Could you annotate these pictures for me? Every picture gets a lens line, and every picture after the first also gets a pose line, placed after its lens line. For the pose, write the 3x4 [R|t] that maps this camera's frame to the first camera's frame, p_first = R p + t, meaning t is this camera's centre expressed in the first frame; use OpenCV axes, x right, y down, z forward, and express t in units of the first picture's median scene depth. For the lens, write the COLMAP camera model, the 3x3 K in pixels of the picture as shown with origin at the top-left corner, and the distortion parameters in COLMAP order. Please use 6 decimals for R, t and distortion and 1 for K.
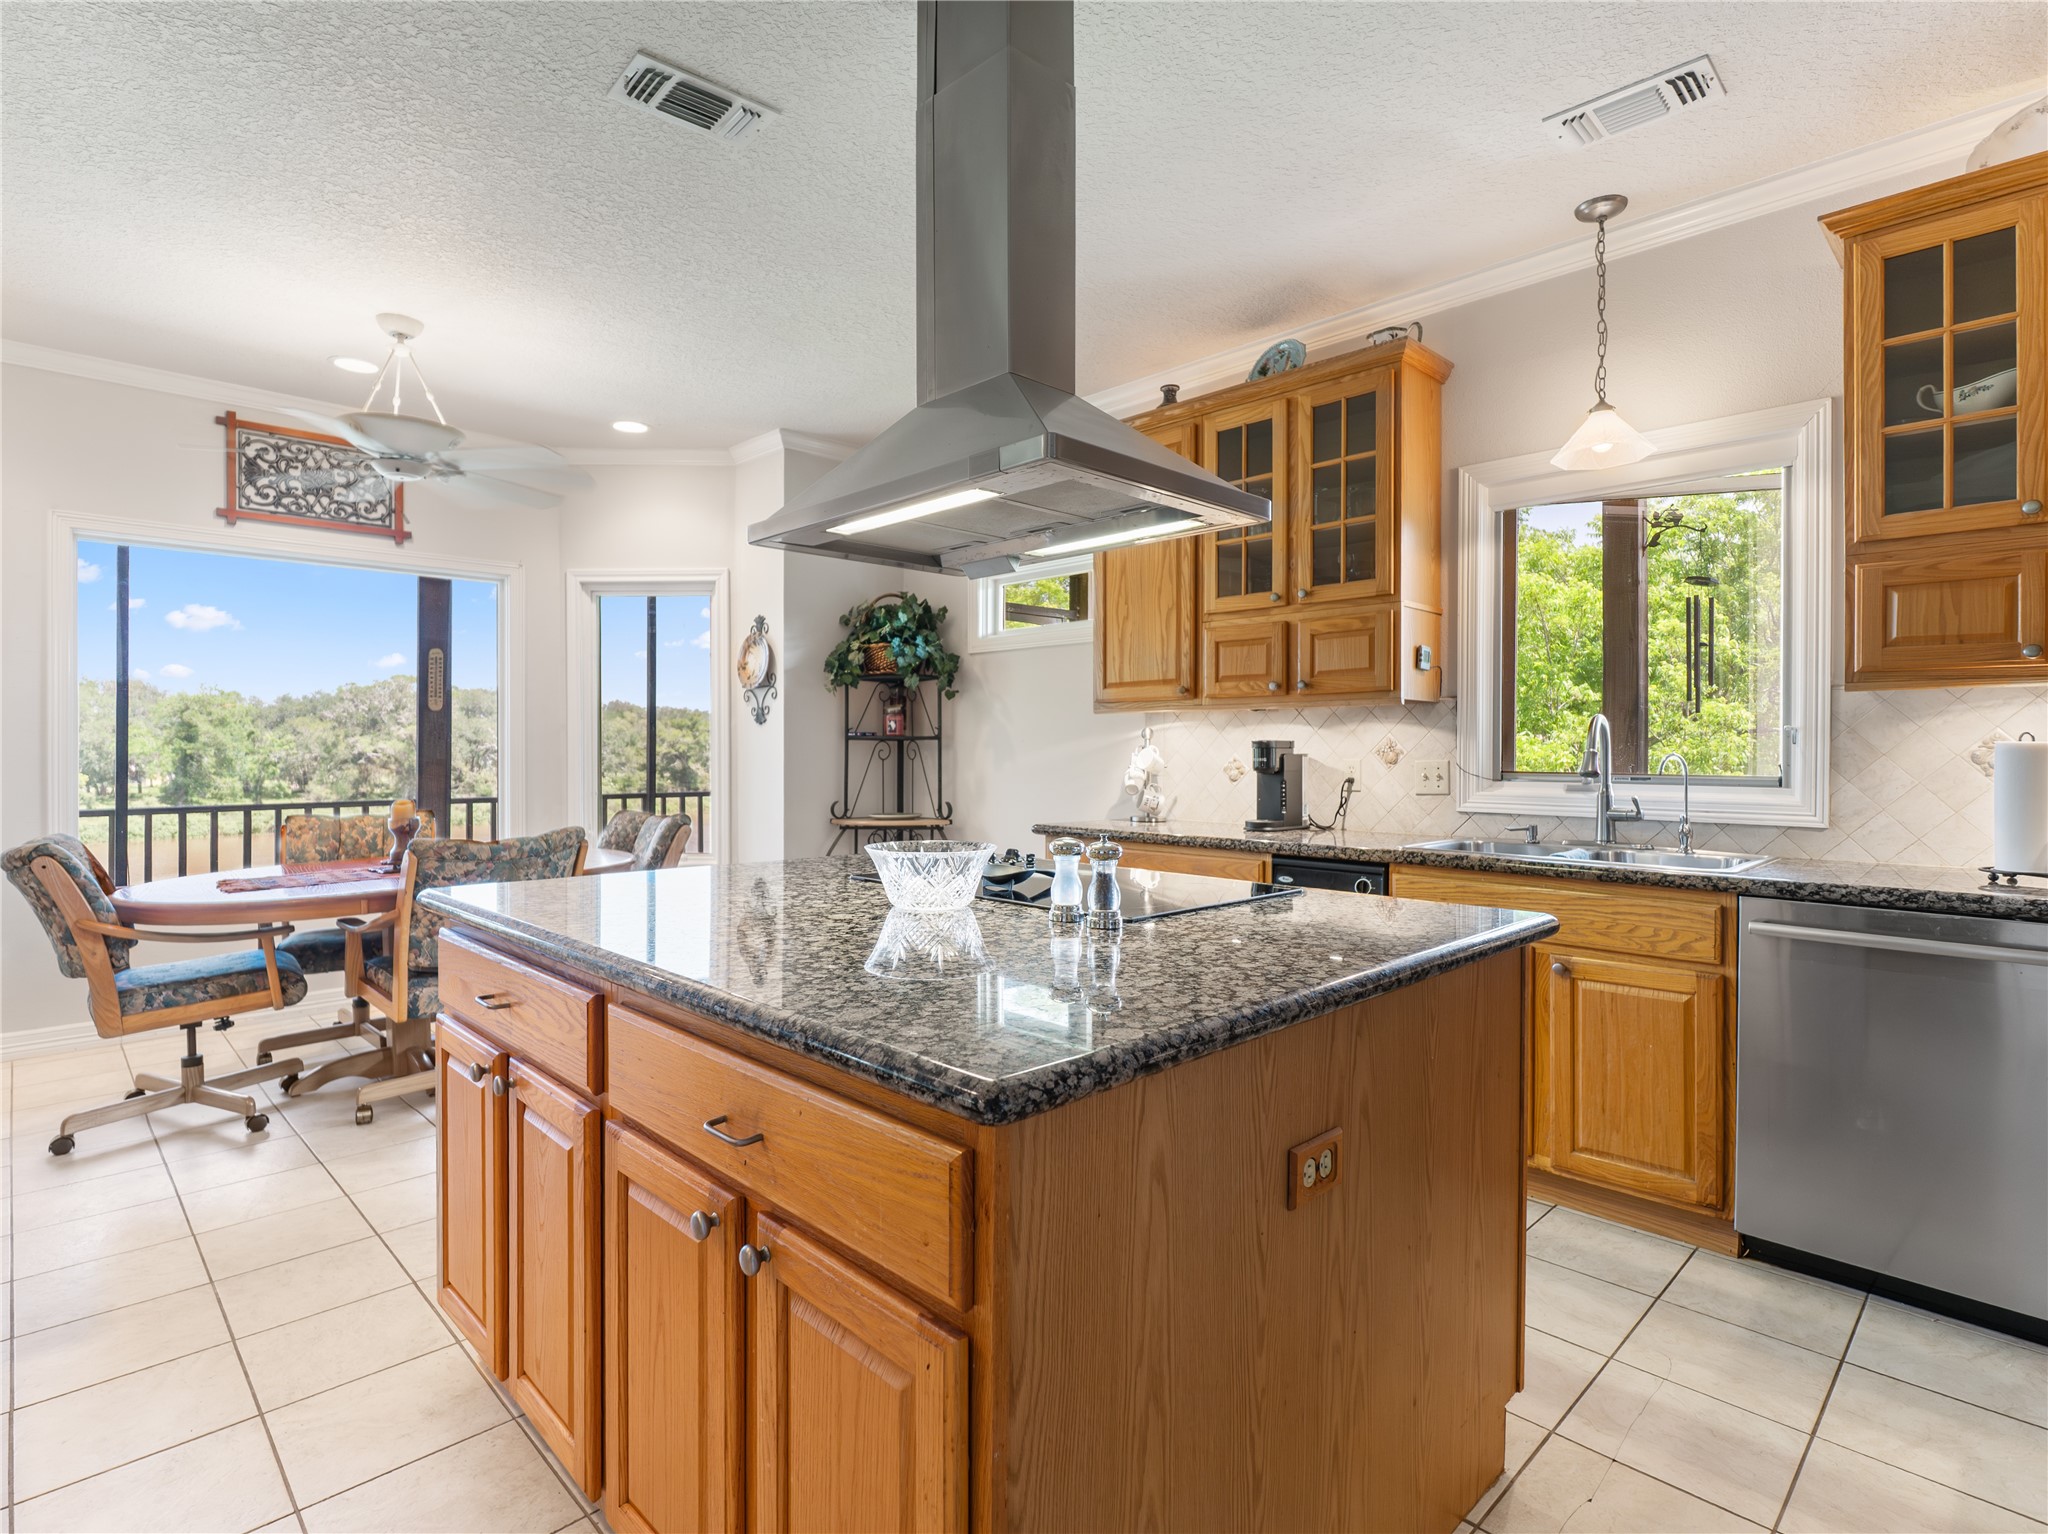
lens RADIAL K [[1030.7, 0, 1015.8], [0, 1030.7, 758.3], [0, 0, 1]] dist [-0.010818, 0.003508]
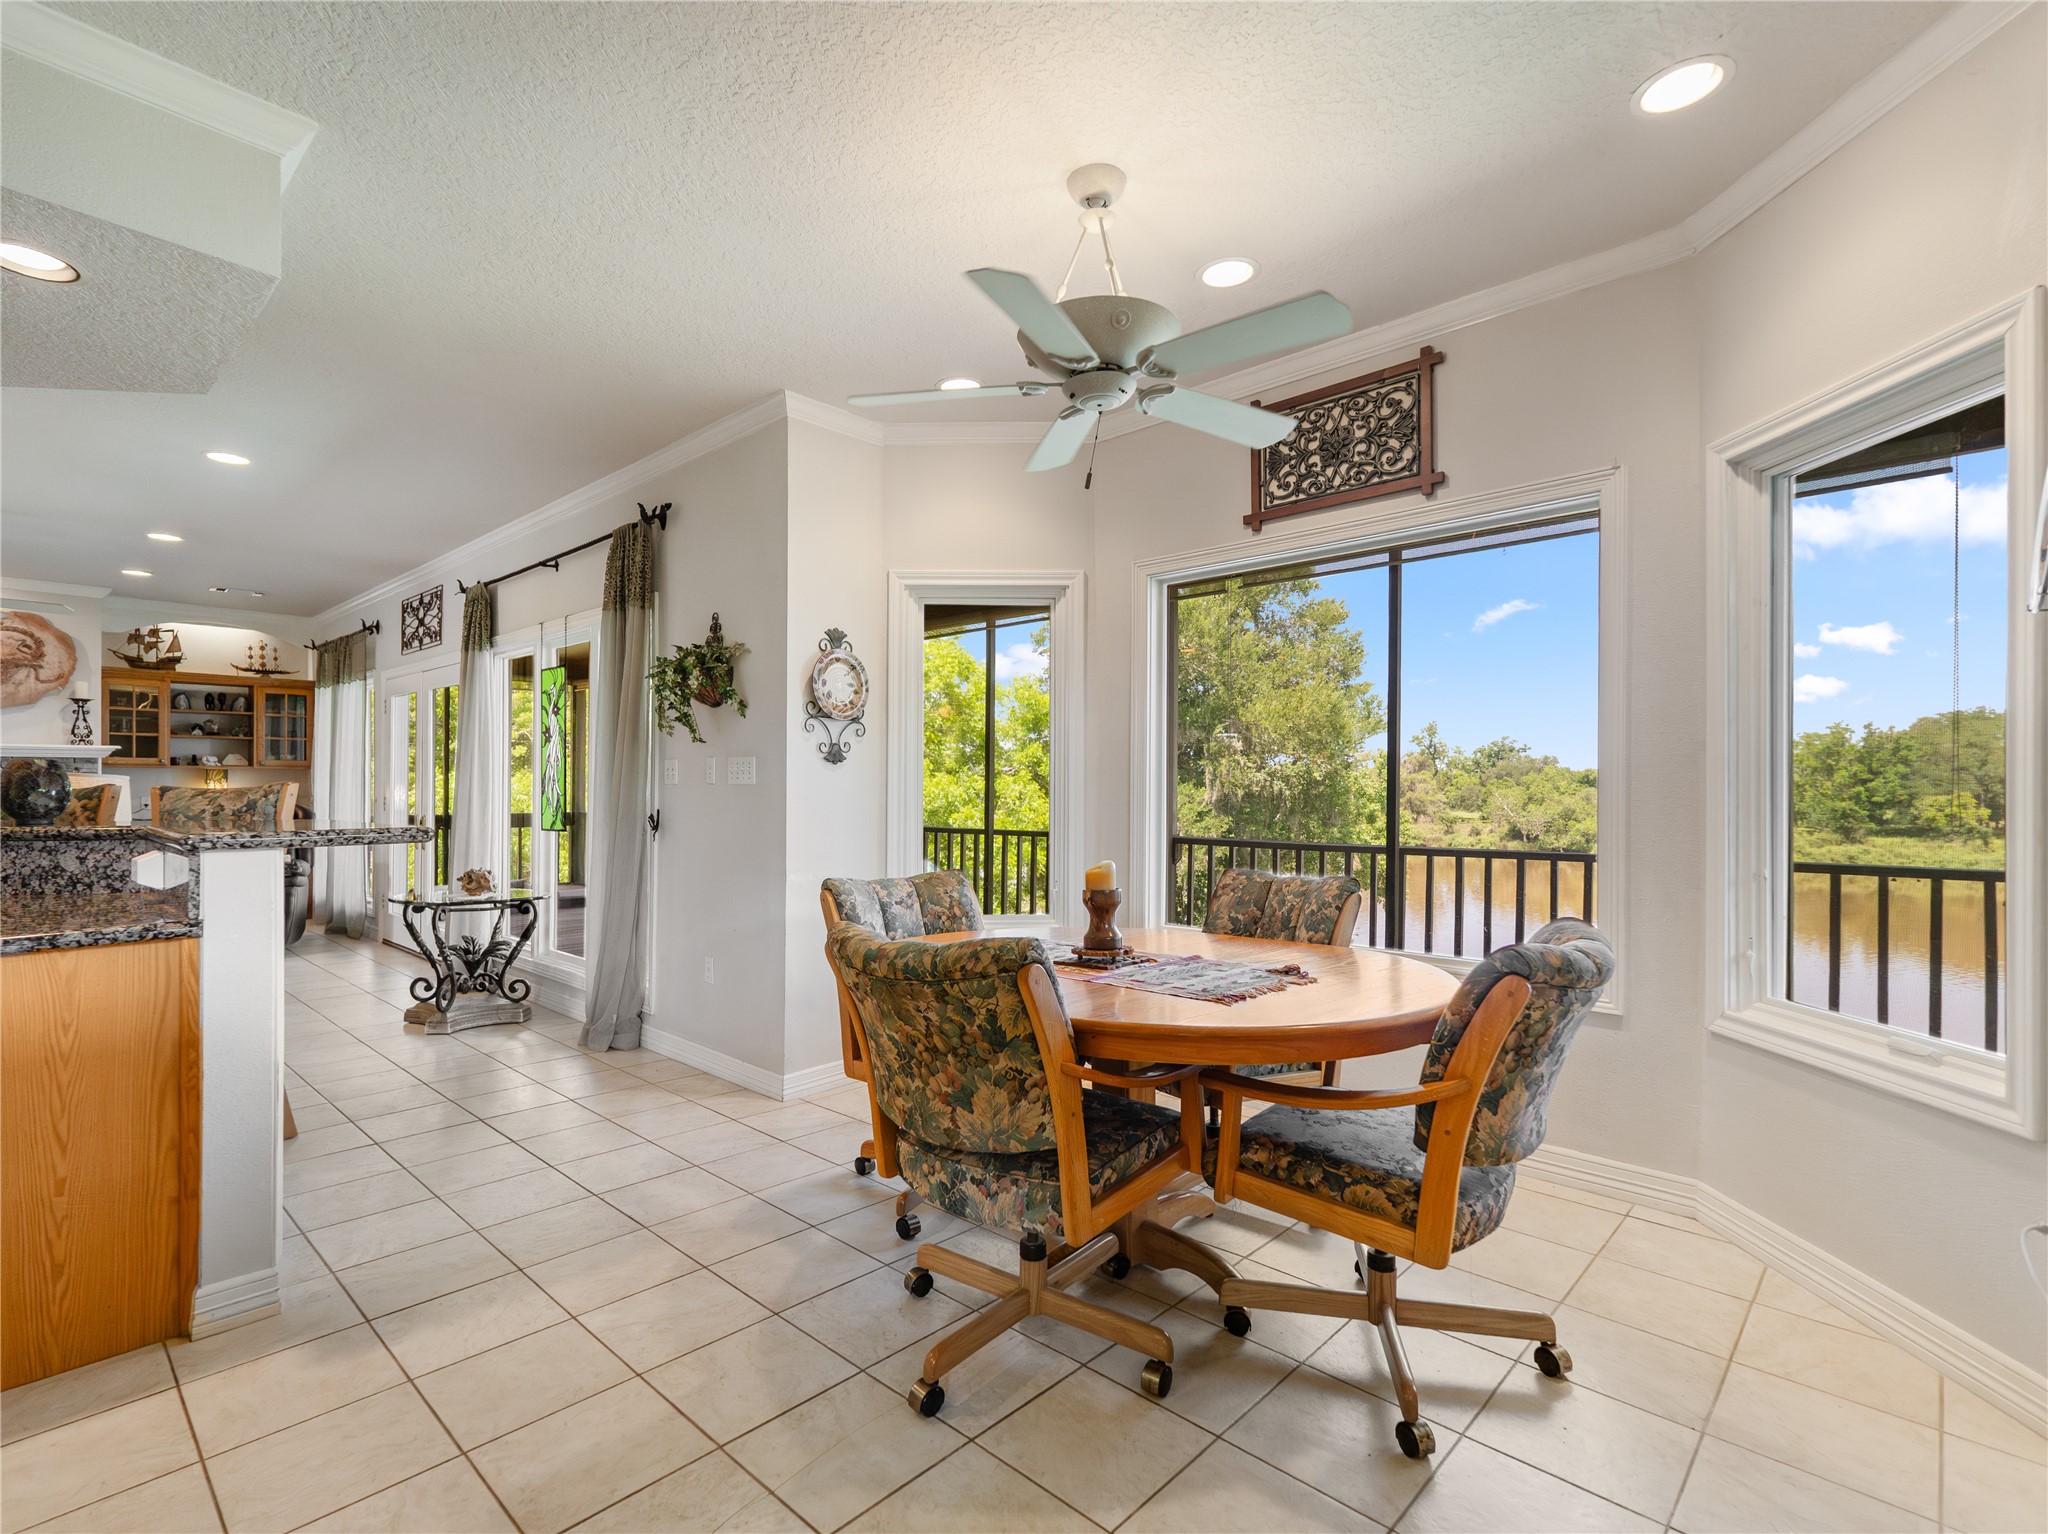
lens RADIAL K [[970.6, 0, 1032.6], [0, 970.6, 794.1], [0, 0, 1]] dist [0.006858, -0.001431]
pose [[0.056334, 0.006699, -0.998390, 0.051182], [-0.003952, 0.999971, 0.006487, -0.008434], [0.998404, 0.003580, 0.056359, 0.753674]]
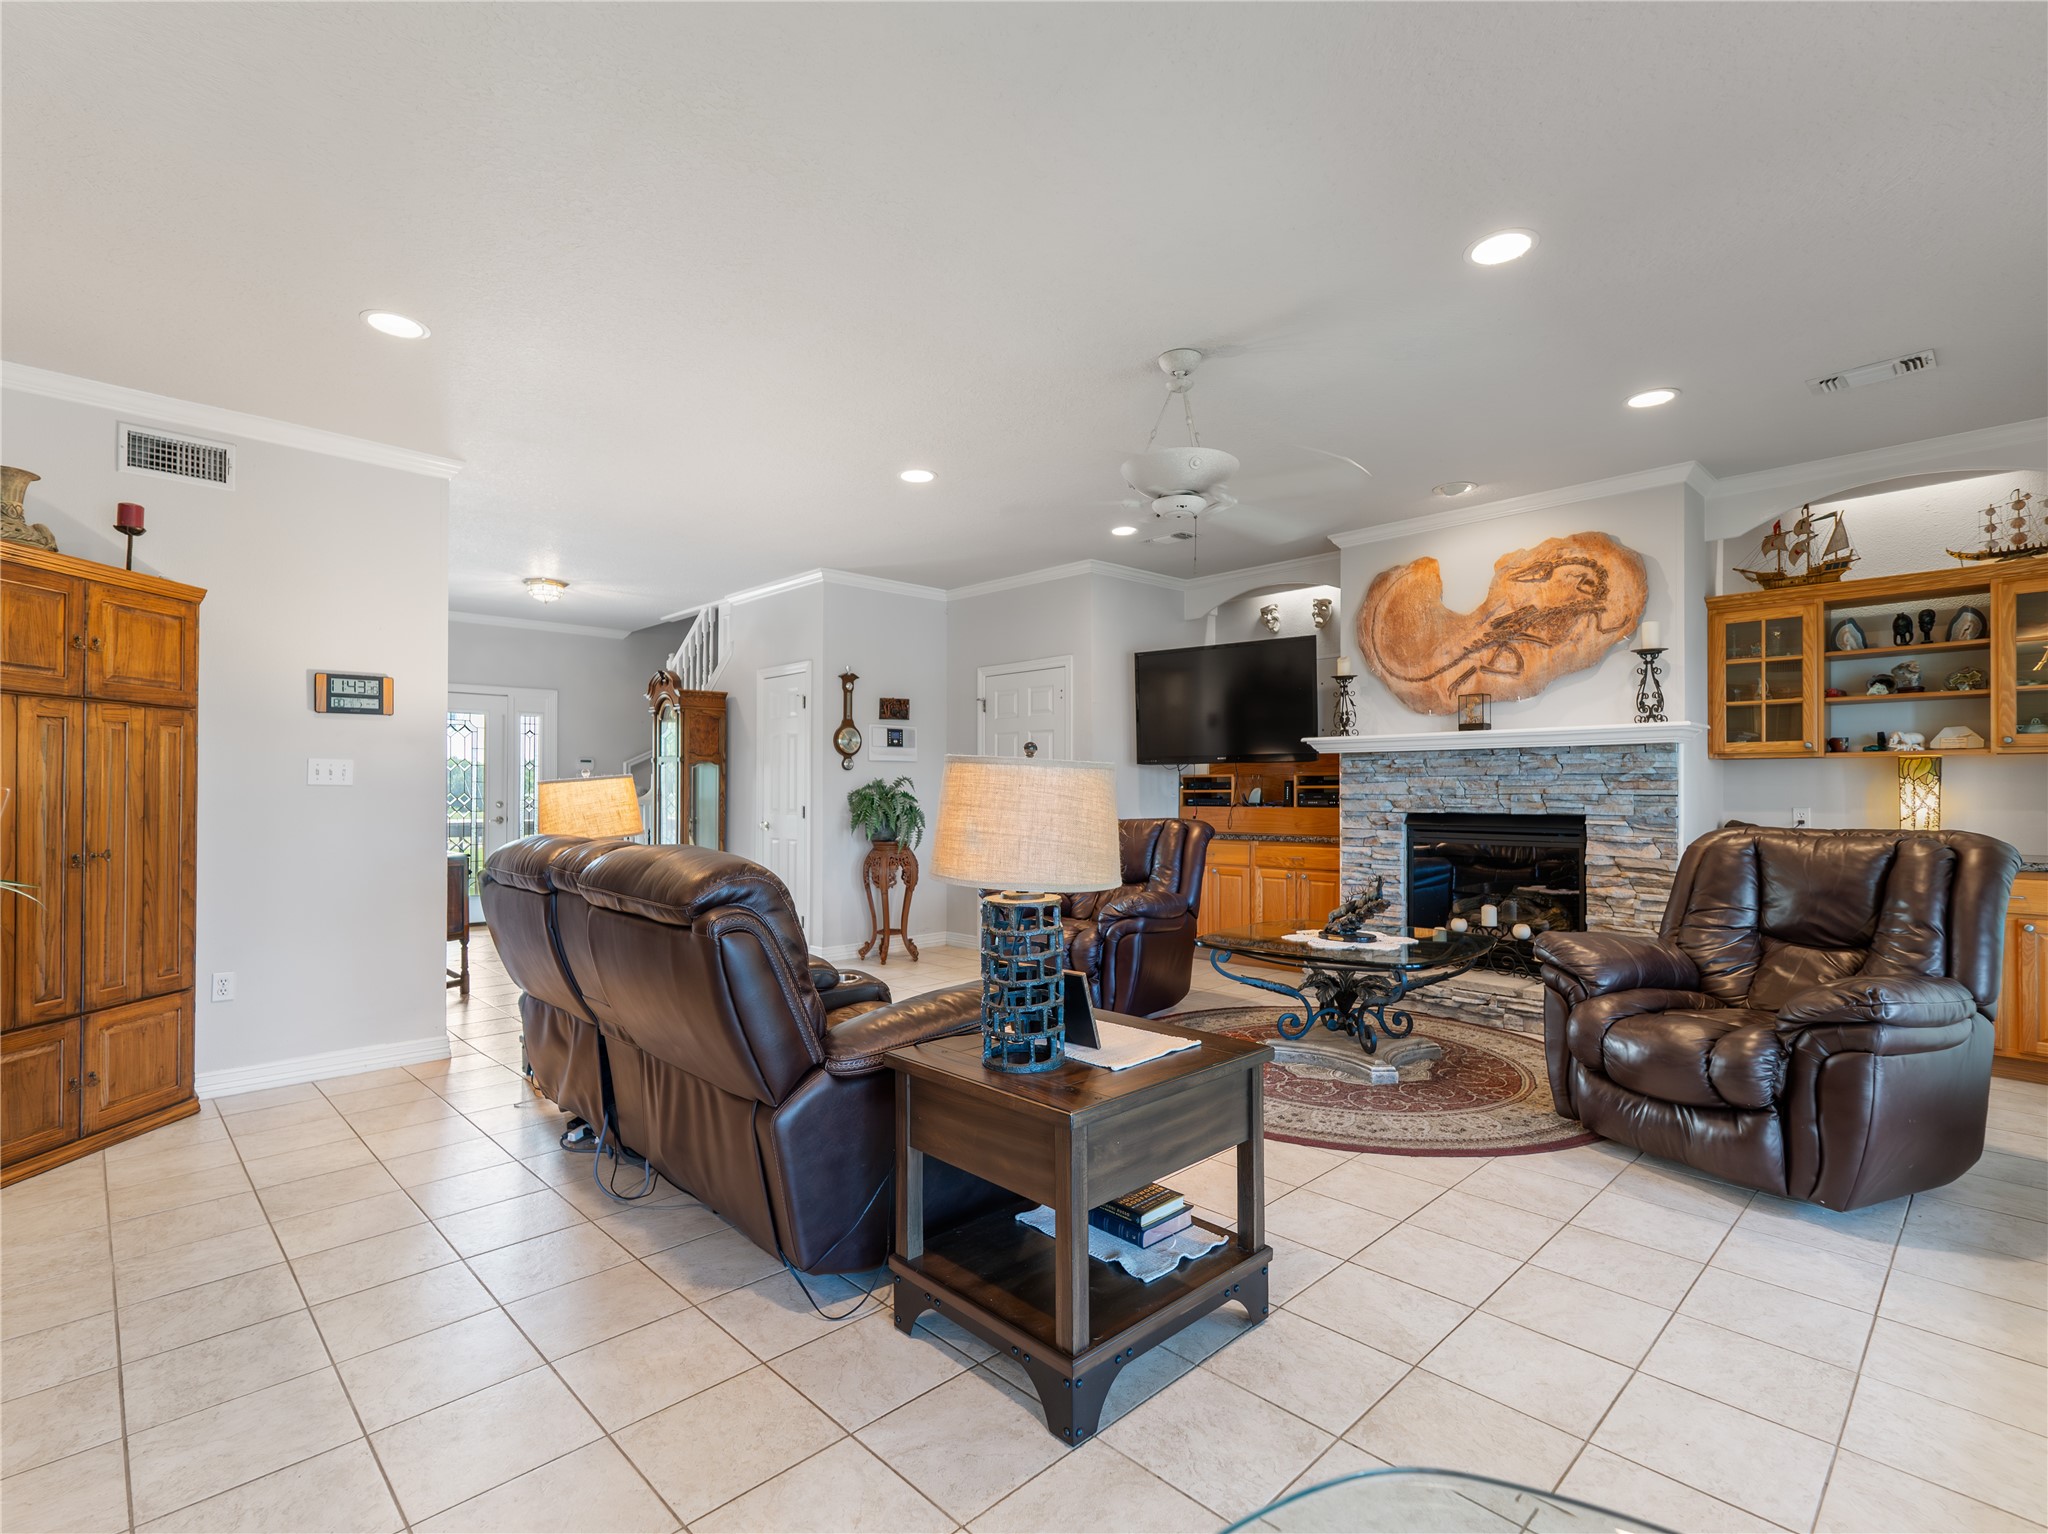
lens RADIAL K [[970.6, 0, 1032.6], [0, 970.6, 780.9], [0, 0, 1]] dist [0.006858, -0.001431]
pose [[-0.999986, -0.000759, -0.005270, -1.045478], [-0.000706, 0.999949, -0.010048, -0.003953], [0.005277, -0.010044, -0.999936, 0.251629]]
